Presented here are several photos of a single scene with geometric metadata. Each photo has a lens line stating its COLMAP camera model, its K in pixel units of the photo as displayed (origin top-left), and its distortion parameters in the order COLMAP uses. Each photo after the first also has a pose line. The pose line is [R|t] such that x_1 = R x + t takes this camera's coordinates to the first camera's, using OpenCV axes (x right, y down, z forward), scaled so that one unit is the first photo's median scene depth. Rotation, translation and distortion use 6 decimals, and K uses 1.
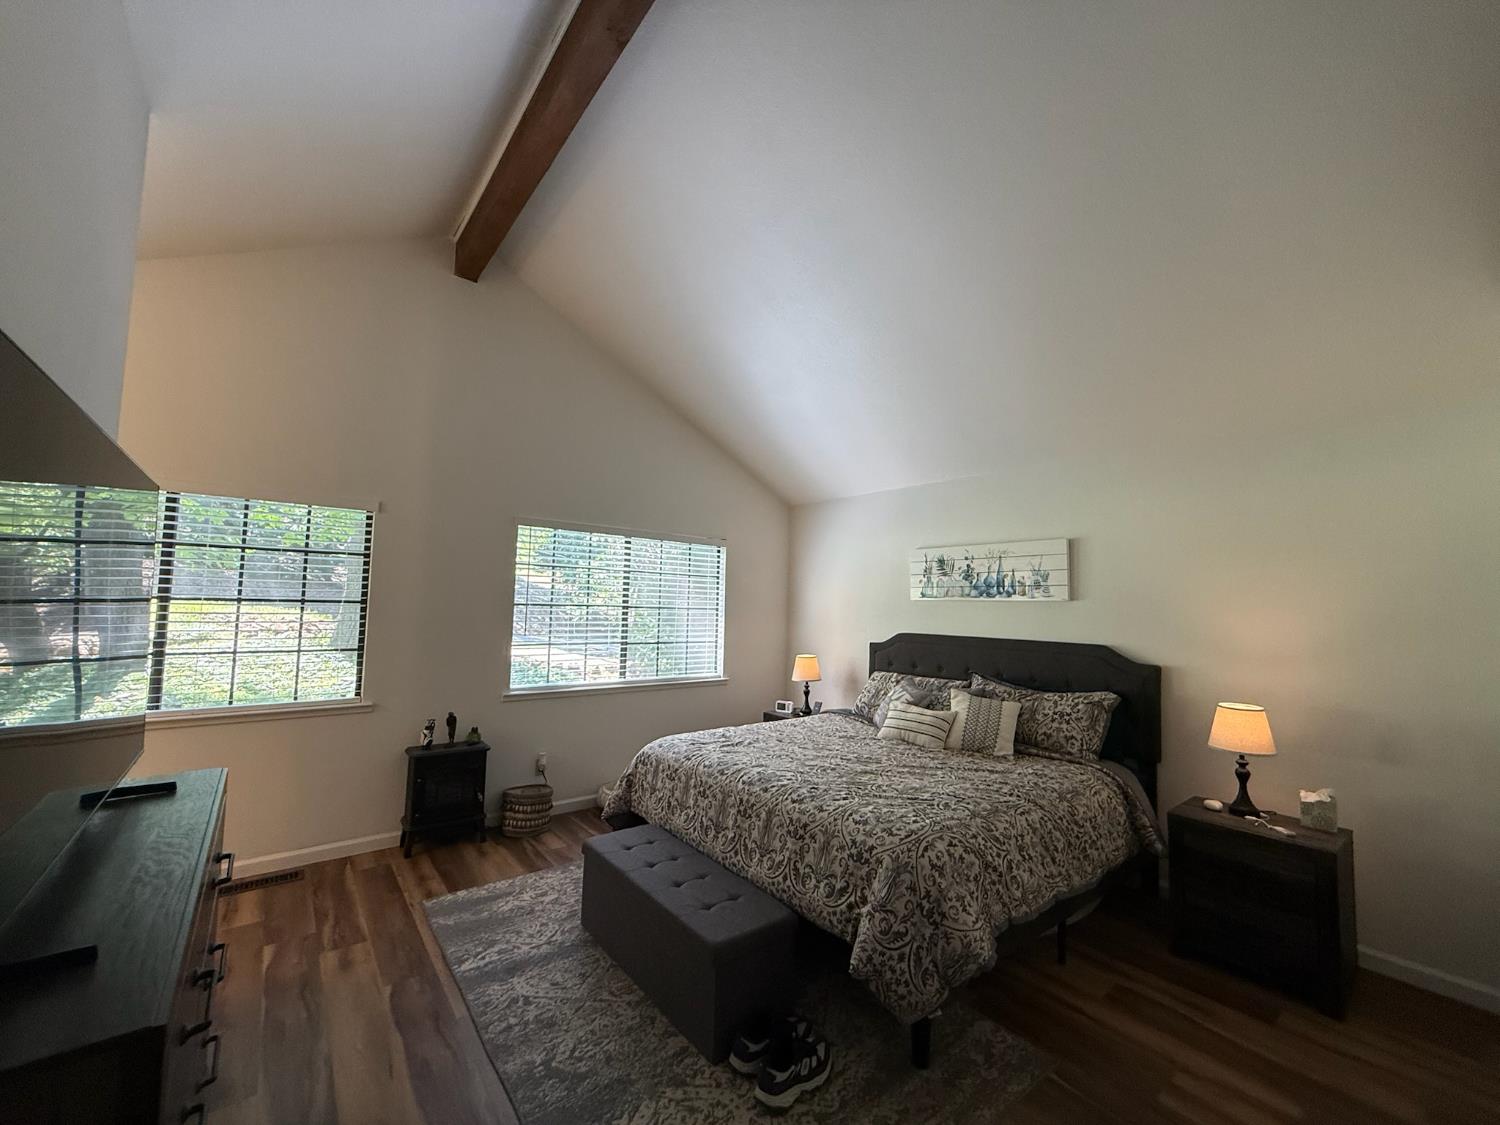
lens RADIAL K [[597.2, 0, 748.2], [0, 597.2, 563.7], [0, 0, 1]] dist [-0.000621, -0.000020]
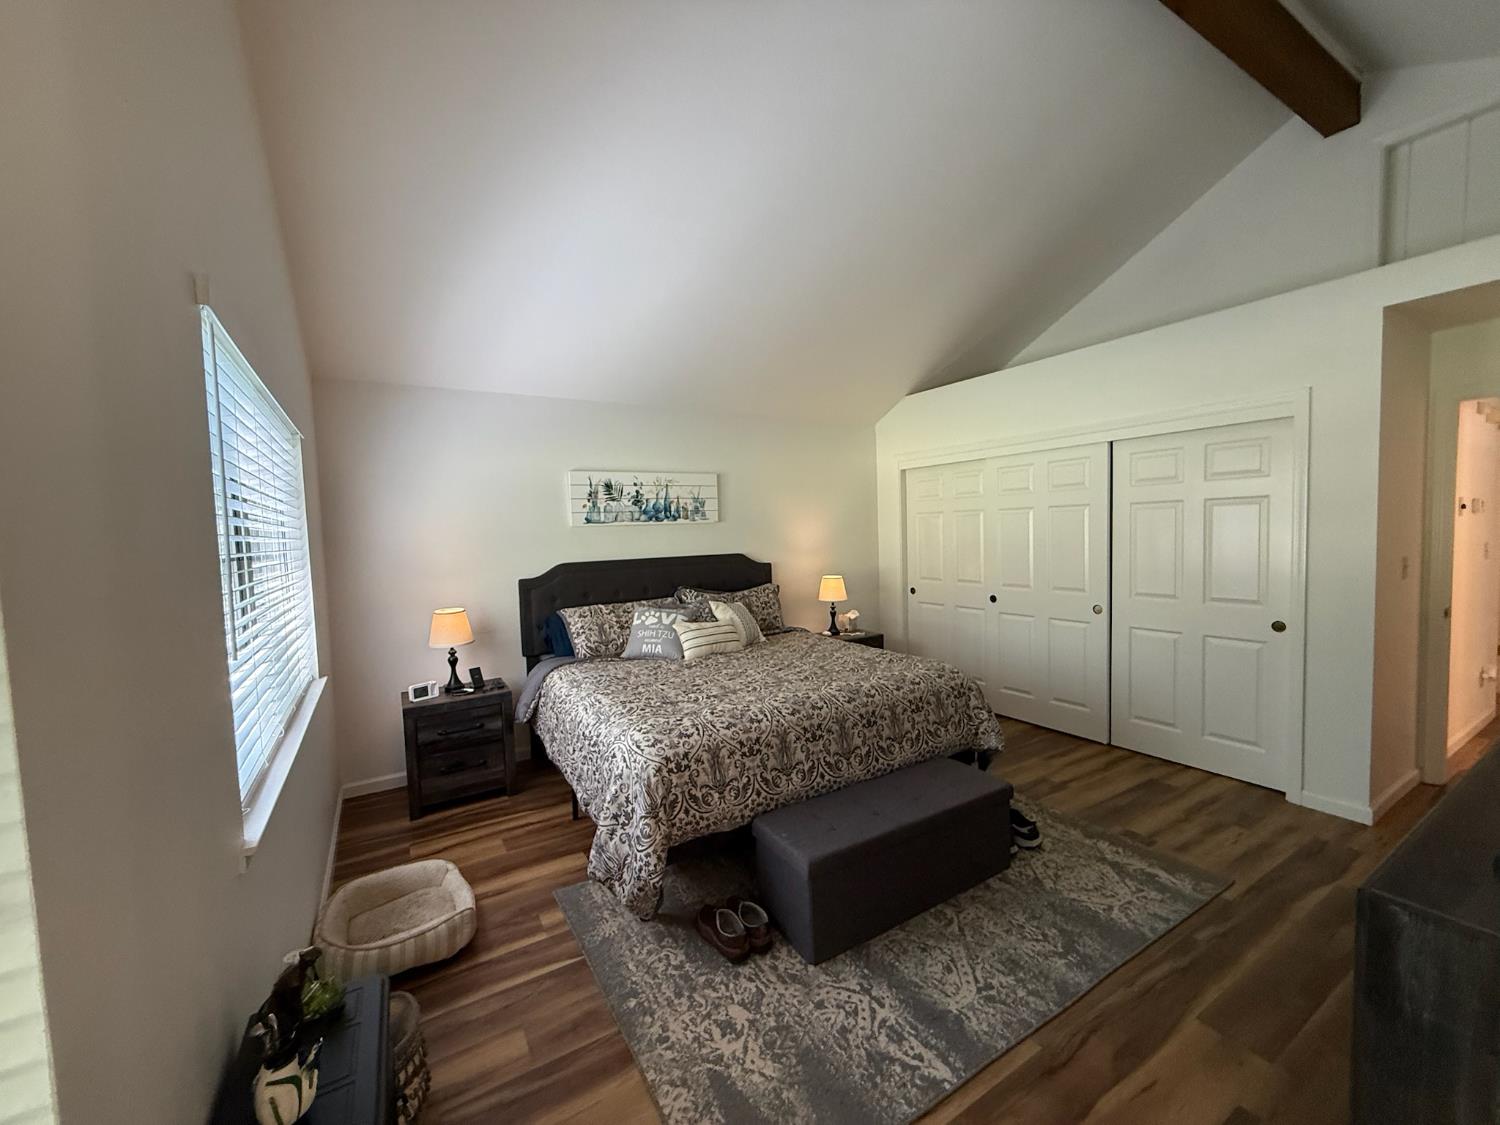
lens RADIAL K [[597.2, 0, 742.0], [0, 597.2, 566.2], [0, 0, 1]] dist [-0.000621, -0.000020]
pose [[0.125472, -0.088266, 0.988163, -0.686306], [-0.033127, 0.995106, 0.093092, 0.031393], [-0.991544, -0.044415, 0.121934, 0.717641]]
